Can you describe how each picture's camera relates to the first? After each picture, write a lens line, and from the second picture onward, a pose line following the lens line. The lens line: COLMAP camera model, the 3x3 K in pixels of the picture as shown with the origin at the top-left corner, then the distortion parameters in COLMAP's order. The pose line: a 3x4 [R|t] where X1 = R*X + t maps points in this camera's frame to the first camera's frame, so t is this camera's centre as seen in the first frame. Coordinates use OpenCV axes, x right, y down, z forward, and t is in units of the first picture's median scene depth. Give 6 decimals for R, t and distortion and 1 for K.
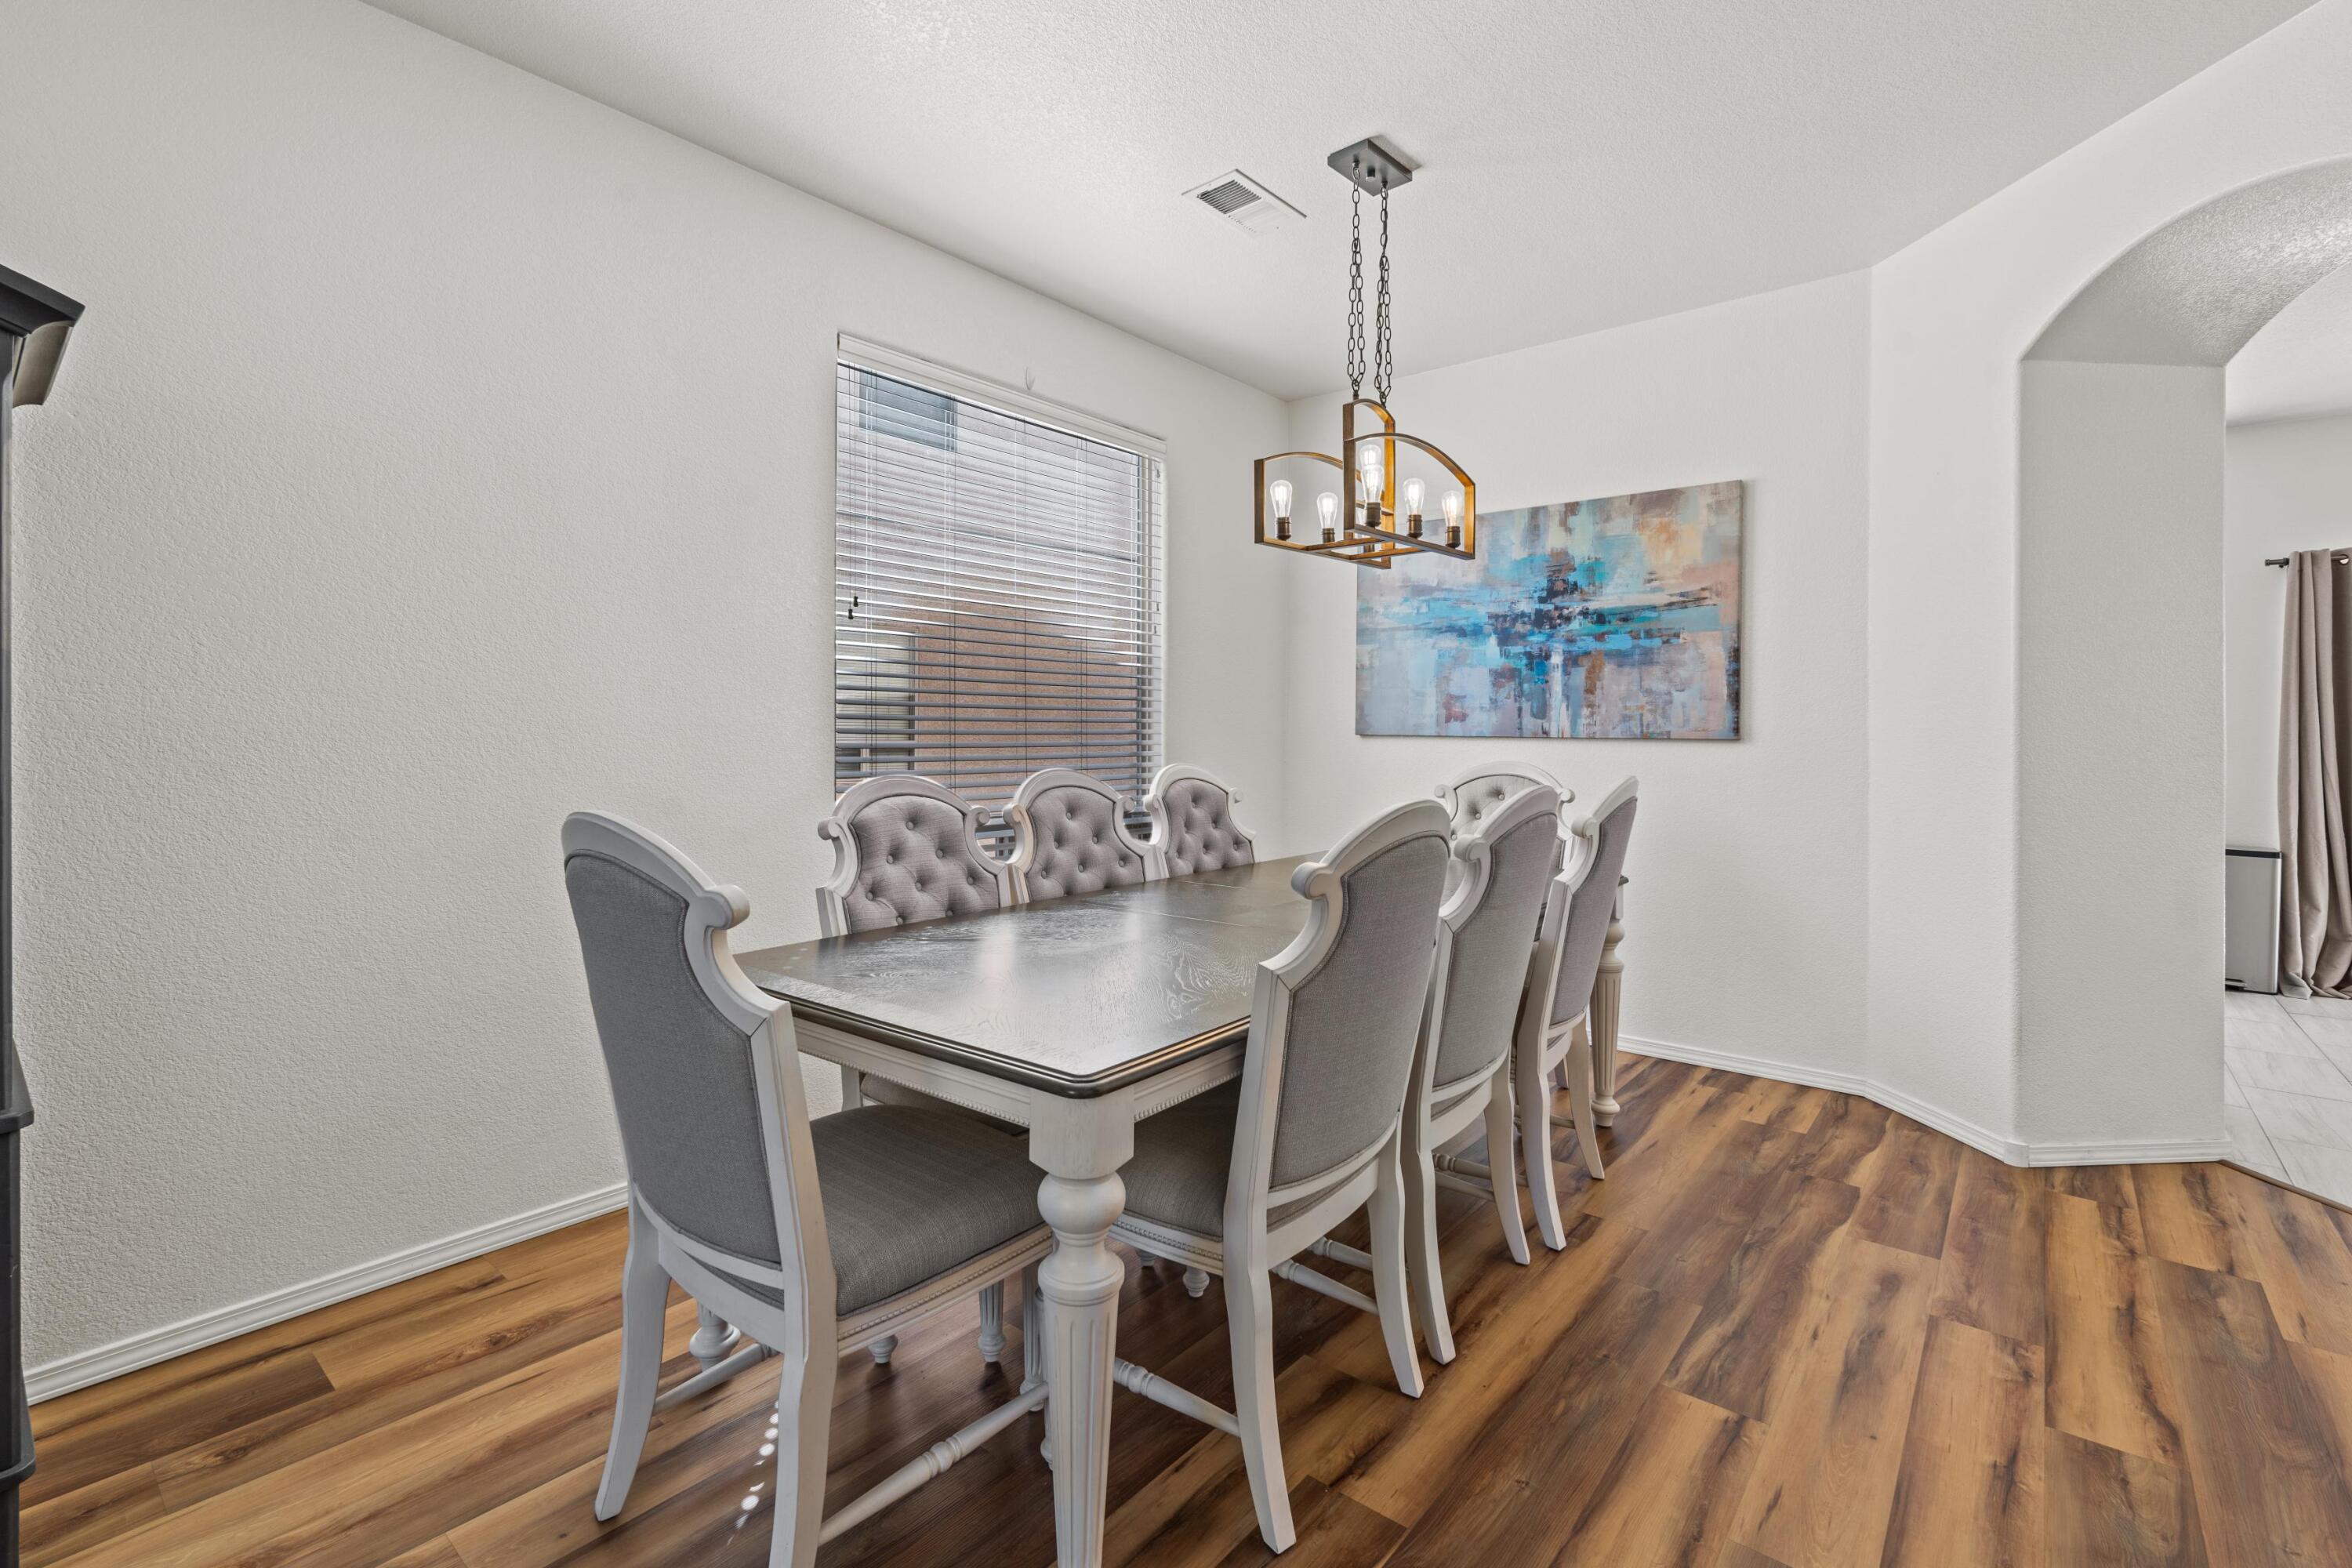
lens RADIAL K [[1029.5, 0, 1198.8], [0, 1029.5, 740.2], [0, 0, 1]] dist [0.001667, -0.000008]
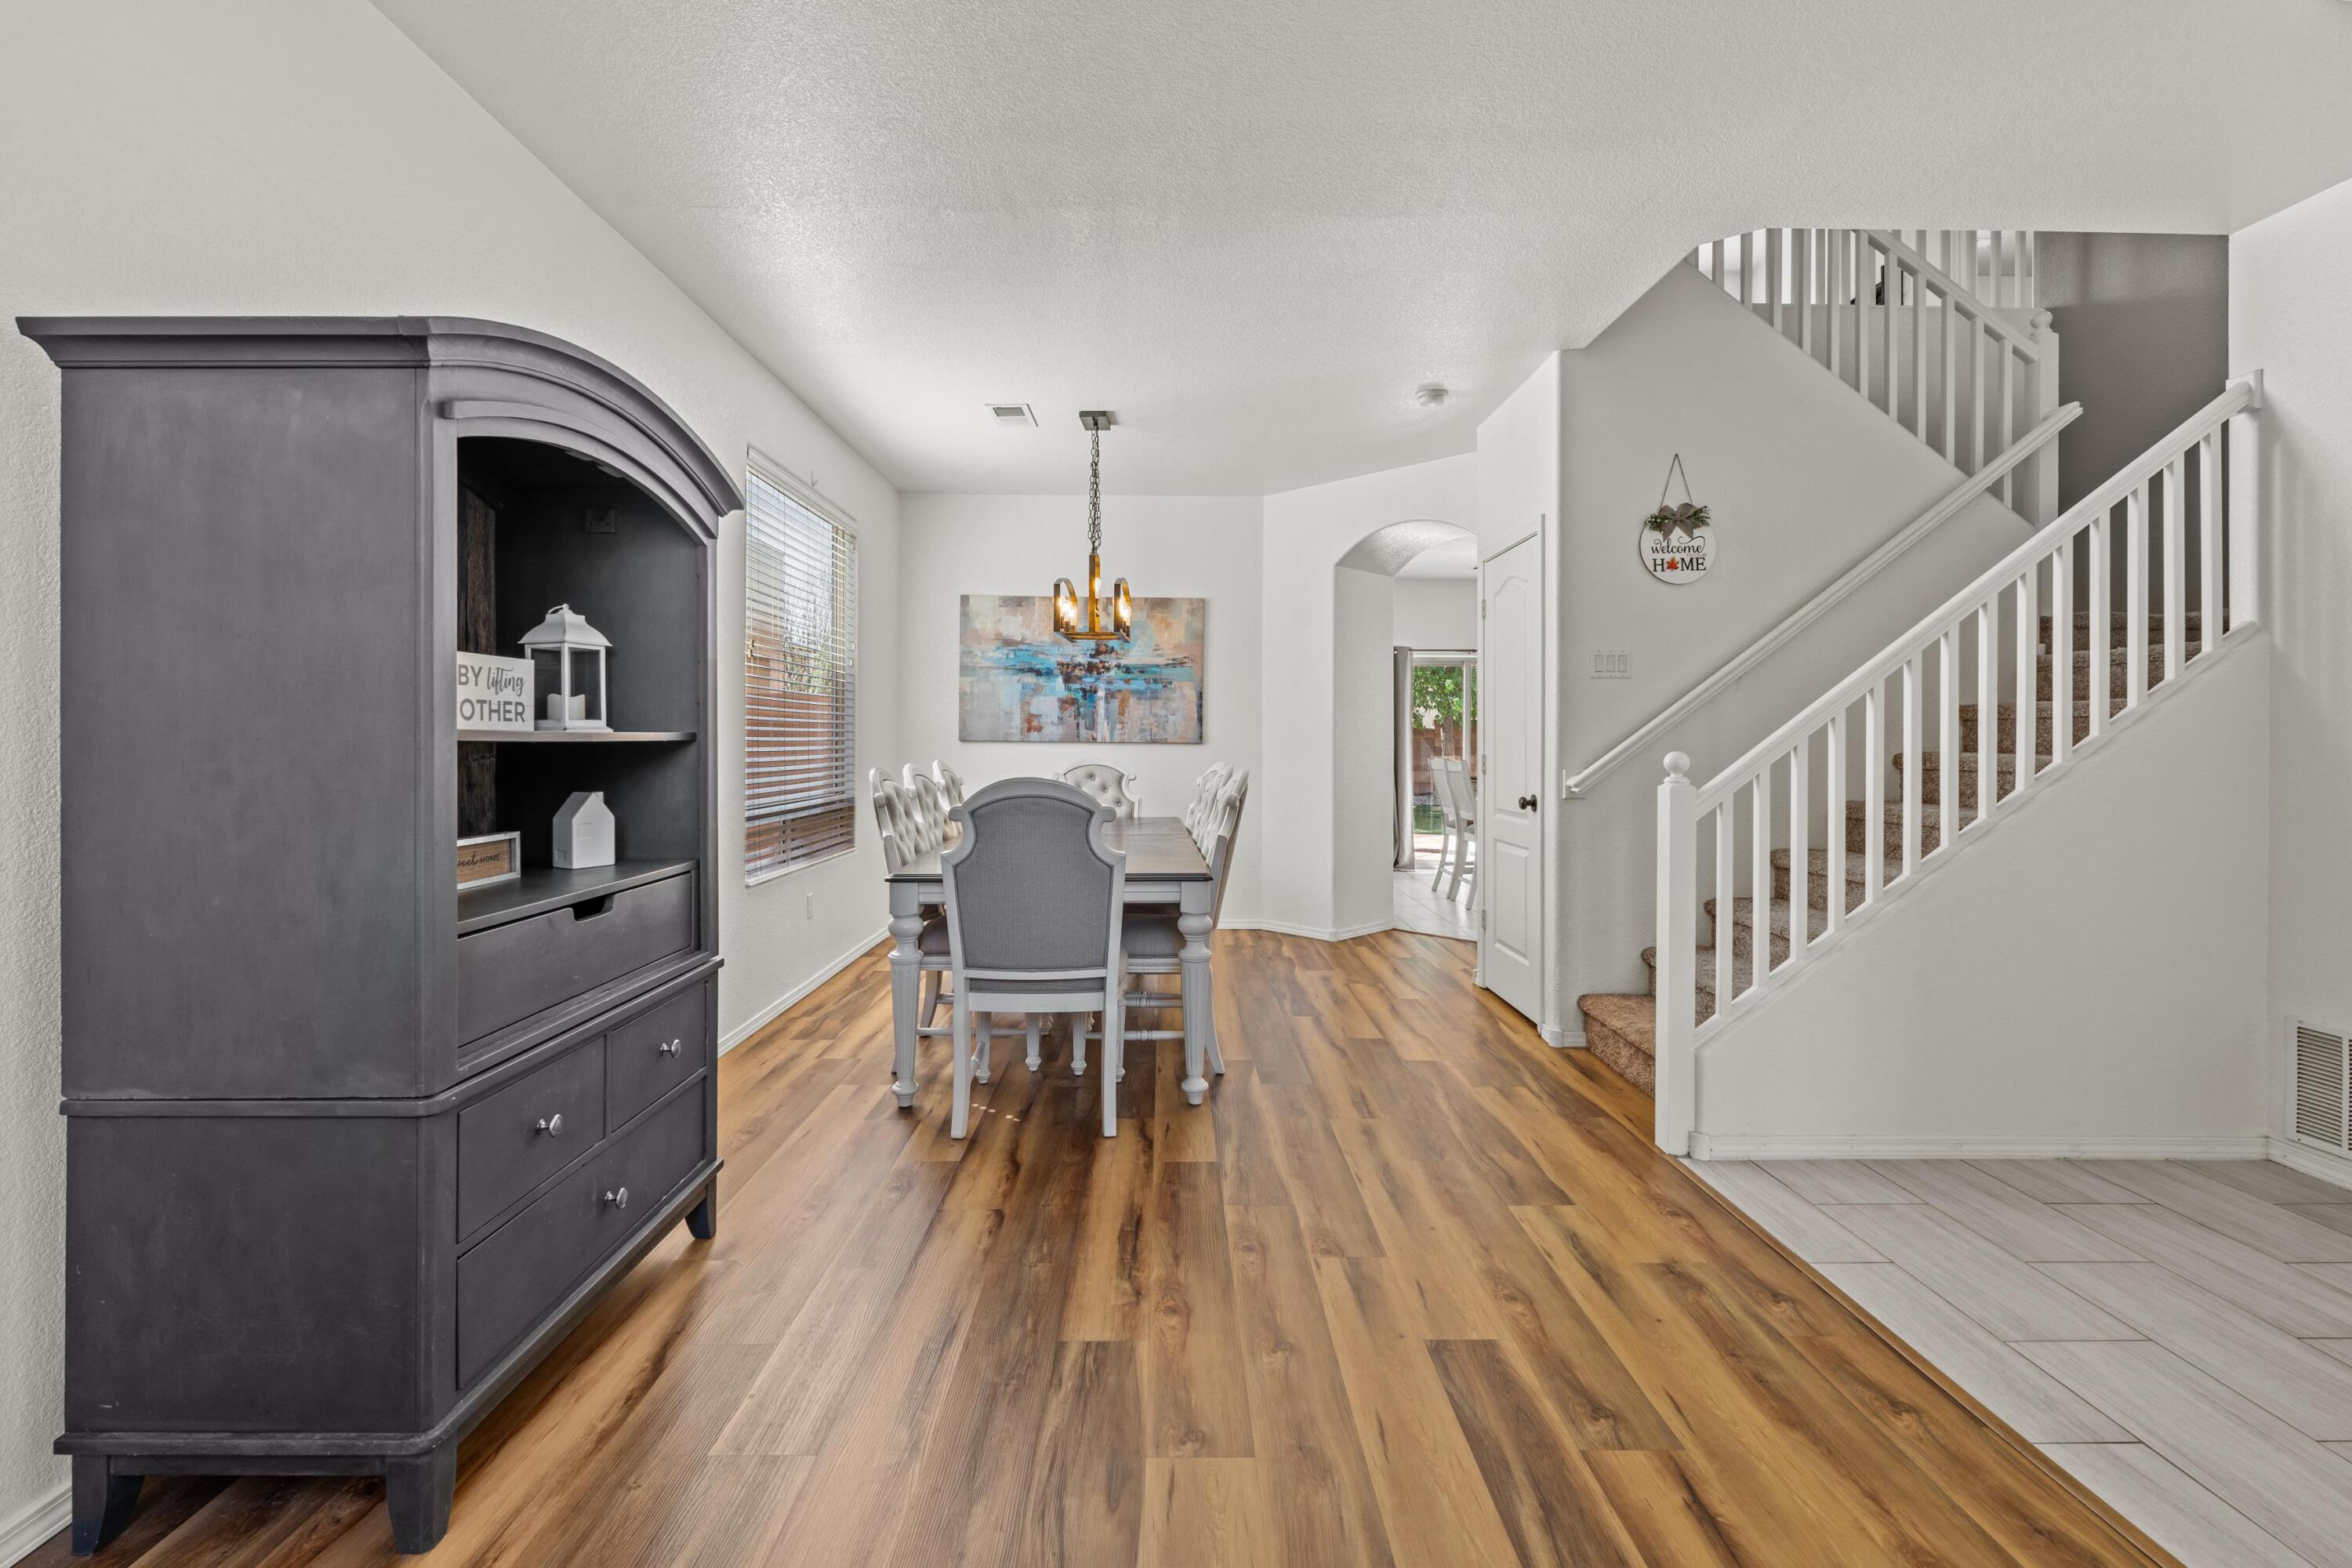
lens RADIAL K [[1029.5, 0, 1168.7], [0, 1029.5, 743.5], [0, 0, 1]] dist [0.001667, -0.000008]
pose [[0.772462, 0.001082, 0.635061, -0.596914], [0.003911, 0.999971, -0.006461, 0.010482], [-0.635049, 0.007475, 0.772435, -0.312294]]
